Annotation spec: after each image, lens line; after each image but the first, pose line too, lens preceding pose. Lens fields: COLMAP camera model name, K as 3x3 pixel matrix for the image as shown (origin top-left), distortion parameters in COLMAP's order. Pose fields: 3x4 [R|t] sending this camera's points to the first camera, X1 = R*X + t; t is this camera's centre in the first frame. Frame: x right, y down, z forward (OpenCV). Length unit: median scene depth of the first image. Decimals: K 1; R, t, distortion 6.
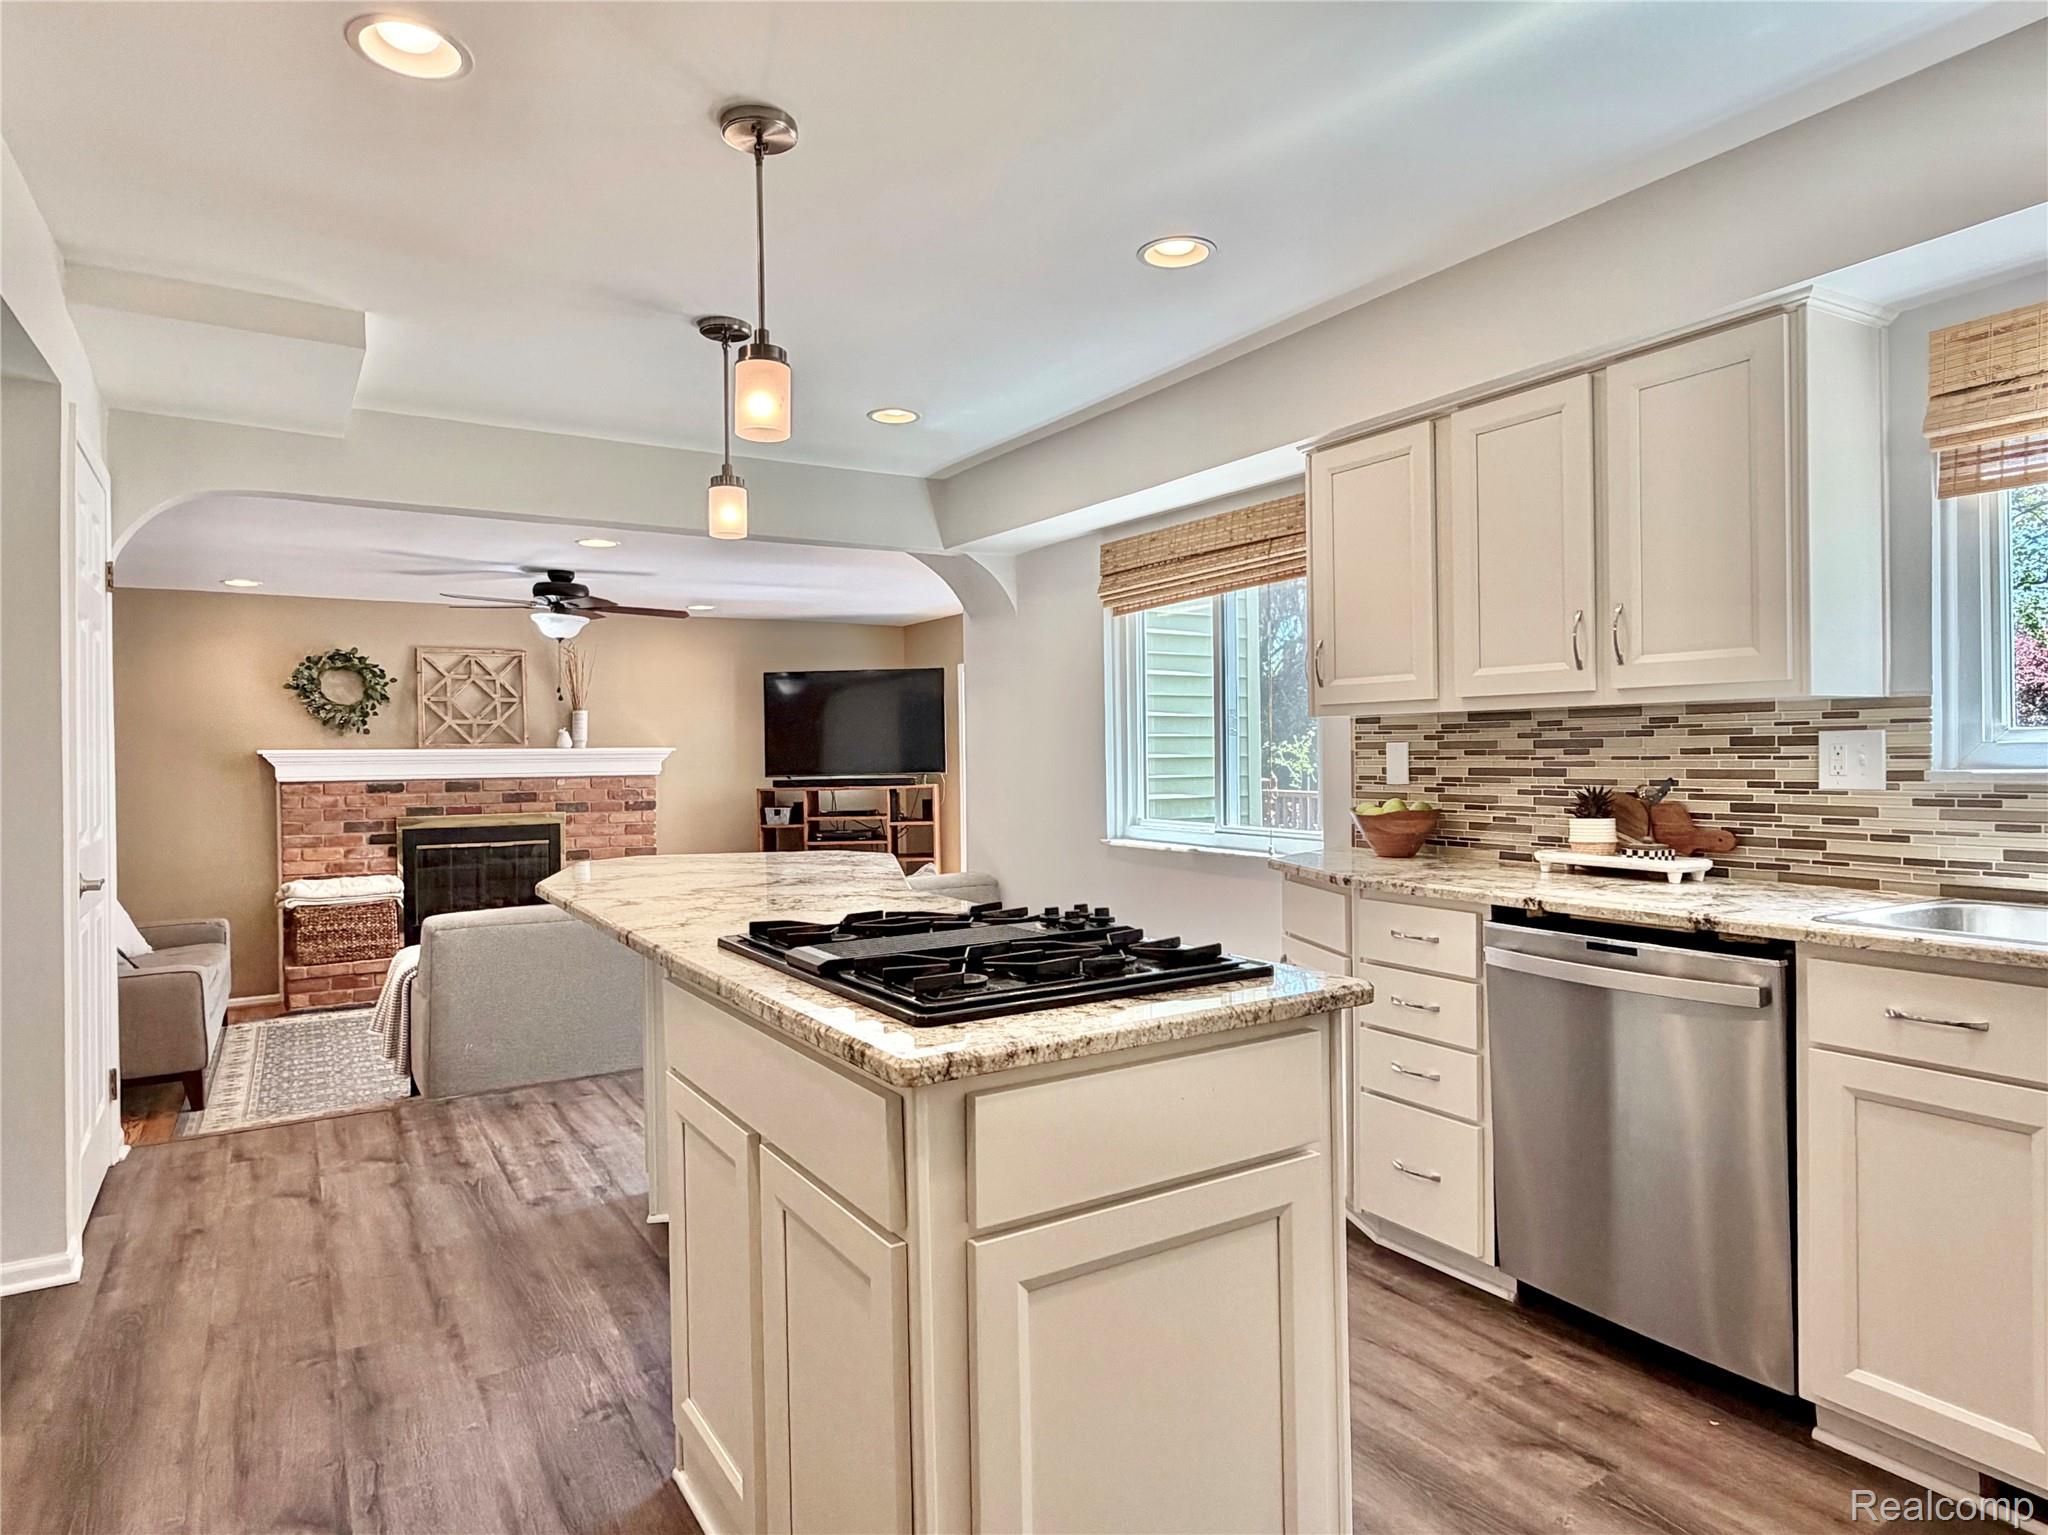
lens RADIAL K [[1210.4, 0, 1001.7], [0, 1210.4, 750.7], [0, 0, 1]] dist [-0.001315, 0.002058]
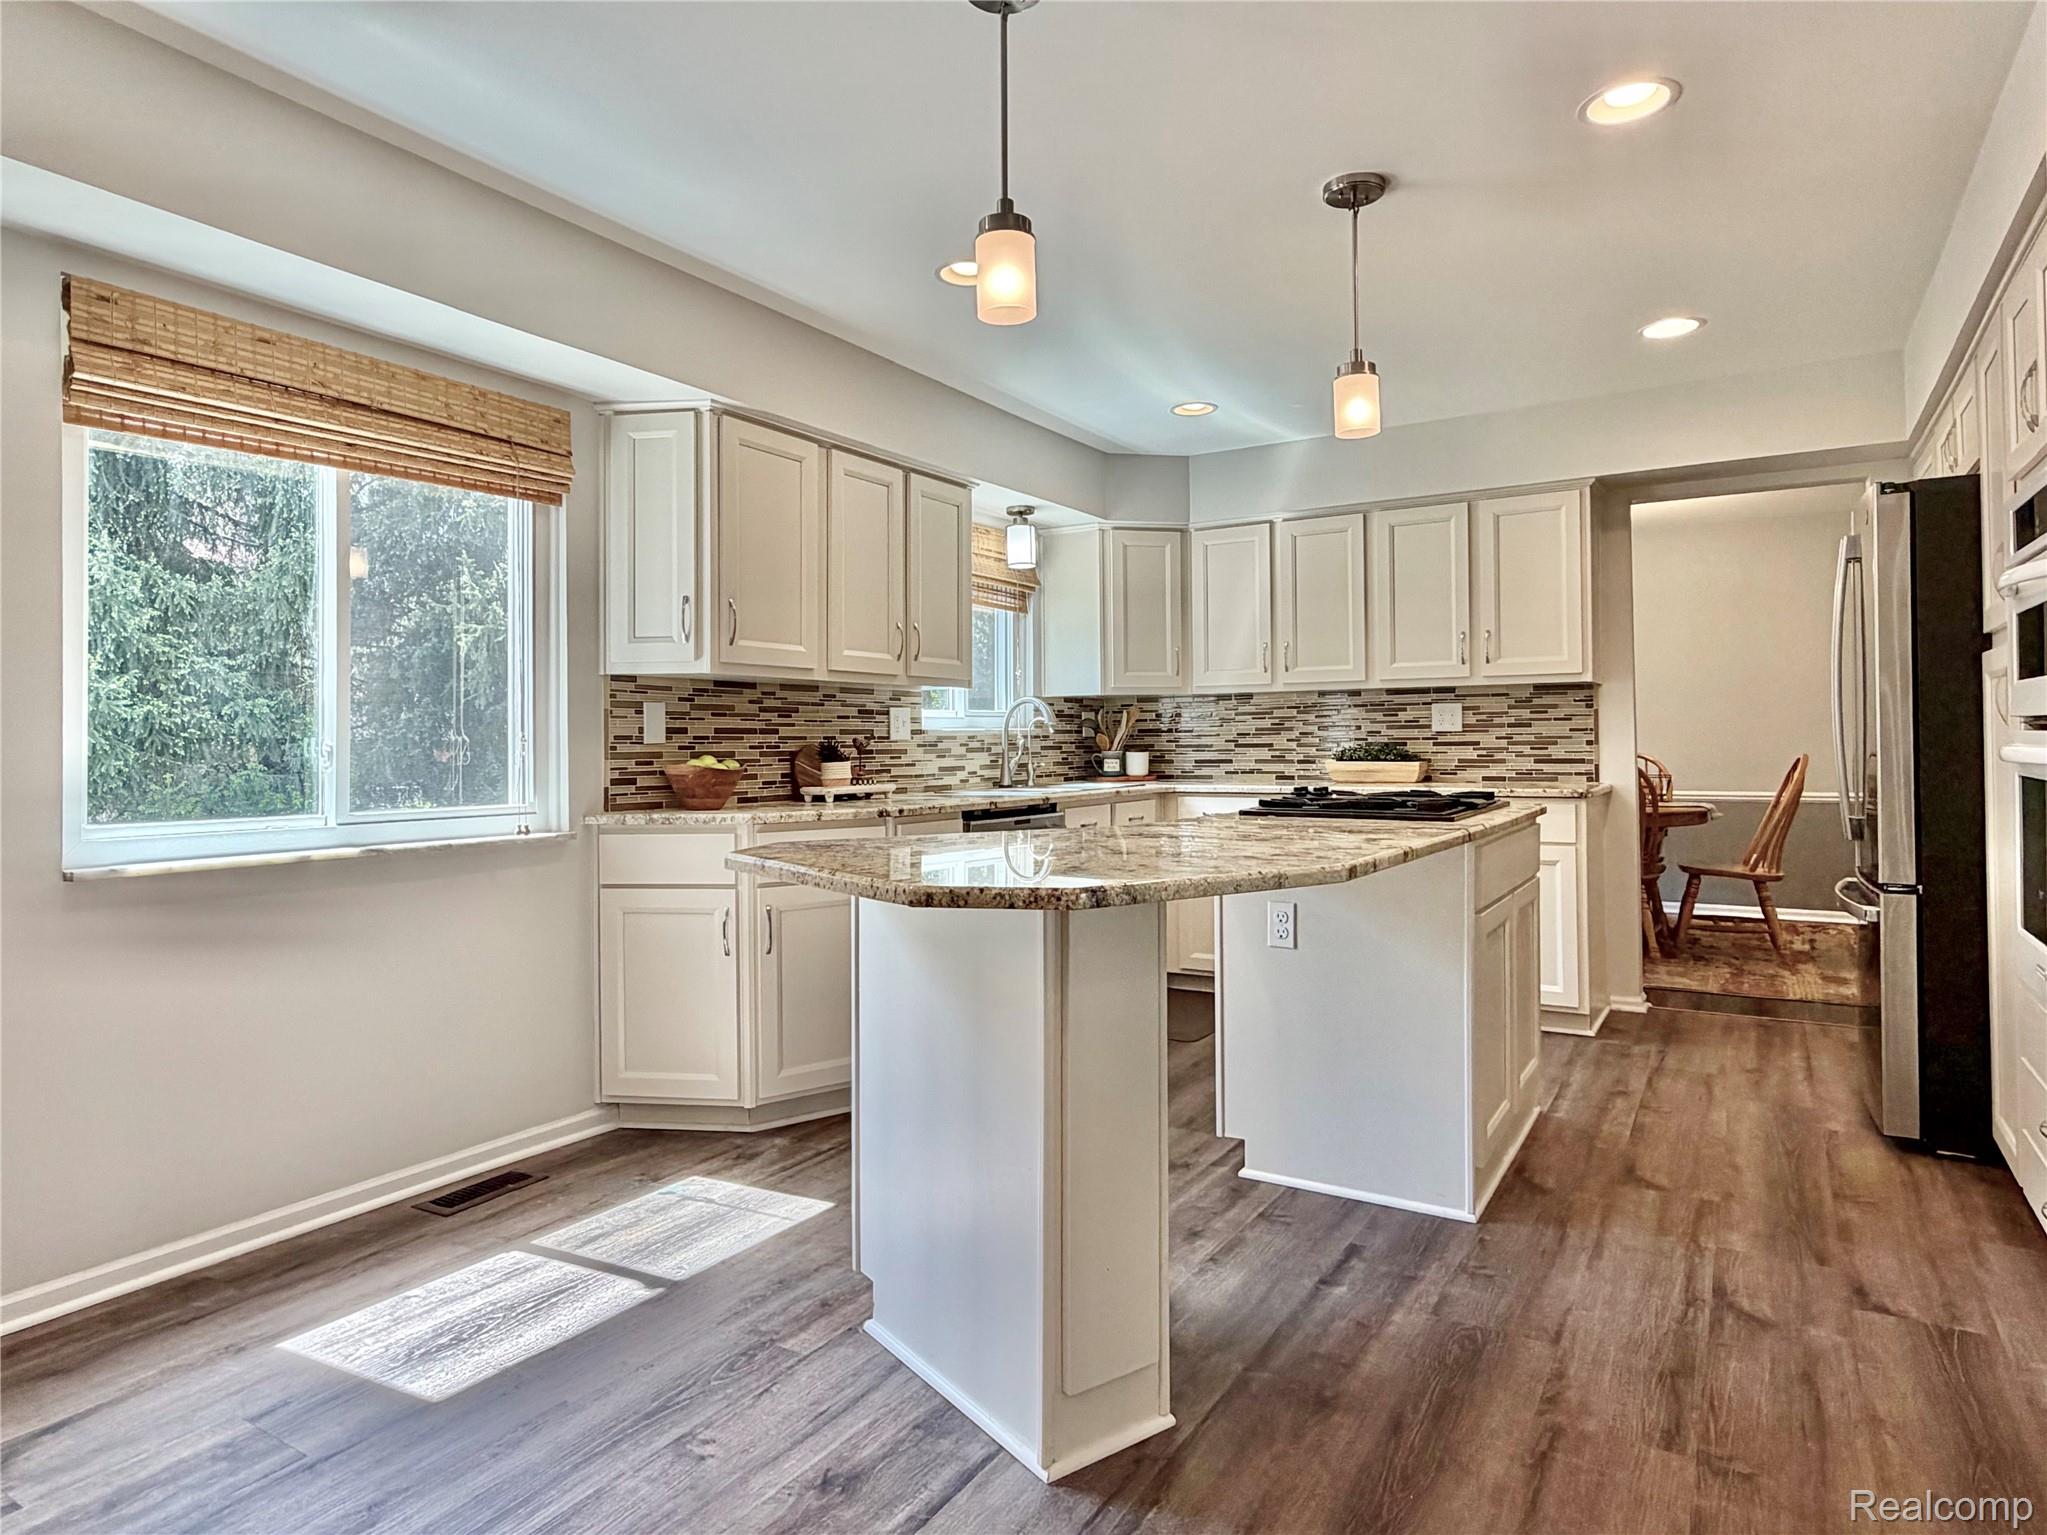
lens RADIAL K [[1188.7, 0, 1038.5], [0, 1188.7, 729.9], [0, 0, 1]] dist [-0.003982, 0.000087]
pose [[-0.468285, 0.026195, 0.883189, -0.909764], [0.013800, 0.999655, -0.022333, 0.055319], [-0.883470, 0.001730, -0.468485, 1.521848]]
